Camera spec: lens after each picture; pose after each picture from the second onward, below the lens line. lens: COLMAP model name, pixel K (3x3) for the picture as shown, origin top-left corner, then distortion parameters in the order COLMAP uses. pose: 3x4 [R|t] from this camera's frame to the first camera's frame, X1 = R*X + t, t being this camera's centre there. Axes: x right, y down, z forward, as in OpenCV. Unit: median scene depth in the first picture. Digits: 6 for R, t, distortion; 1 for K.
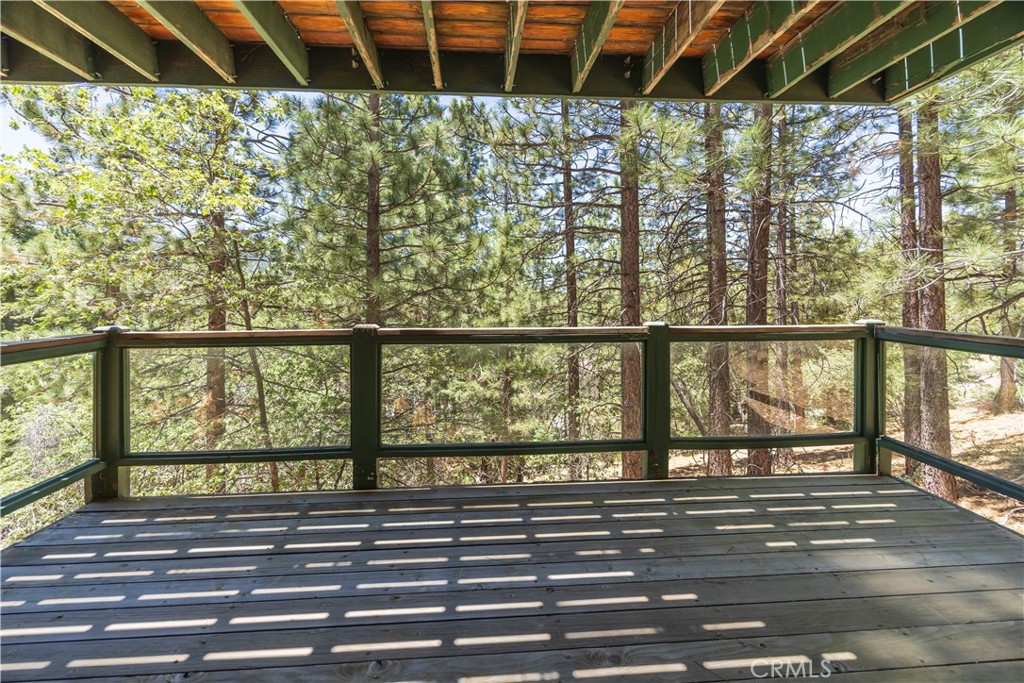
lens RADIAL K [[410.6, 0, 511.7], [0, 410.6, 294.3], [0, 0, 1]] dist [-0.010586, 0.000456]
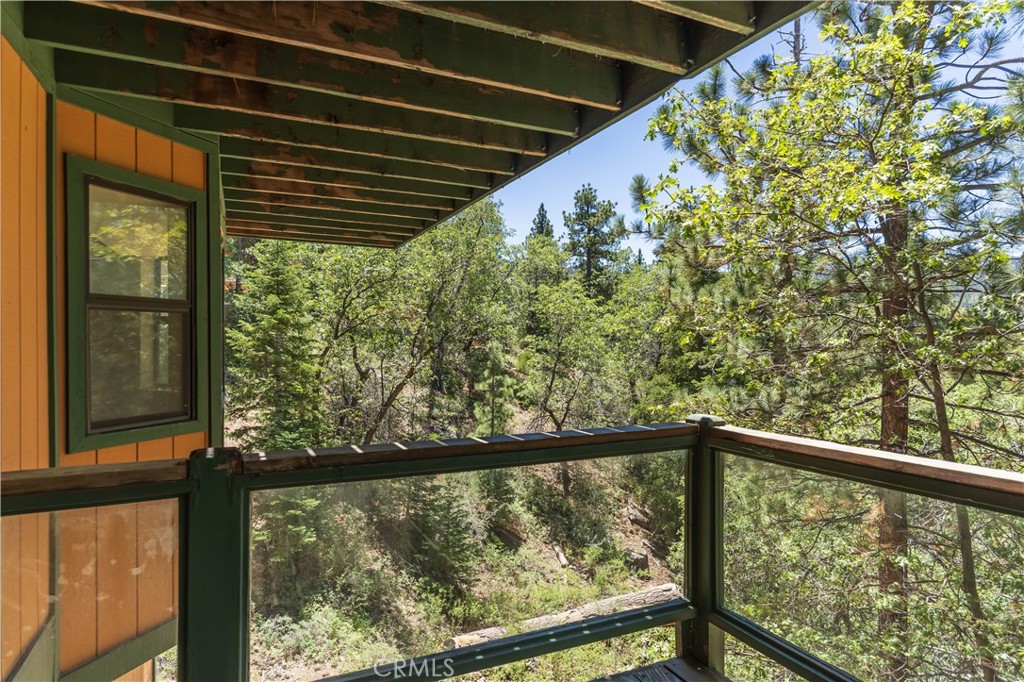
lens RADIAL K [[617.6, 0, 513.9], [0, 617.6, 341.7], [0, 0, 1]] dist [0.019767, 0.000170]
pose [[0.365329, 0.002593, -0.930875, -0.042068], [-0.000228, 0.999996, 0.002696, -0.019153], [0.930878, -0.000773, 0.365328, 0.115253]]
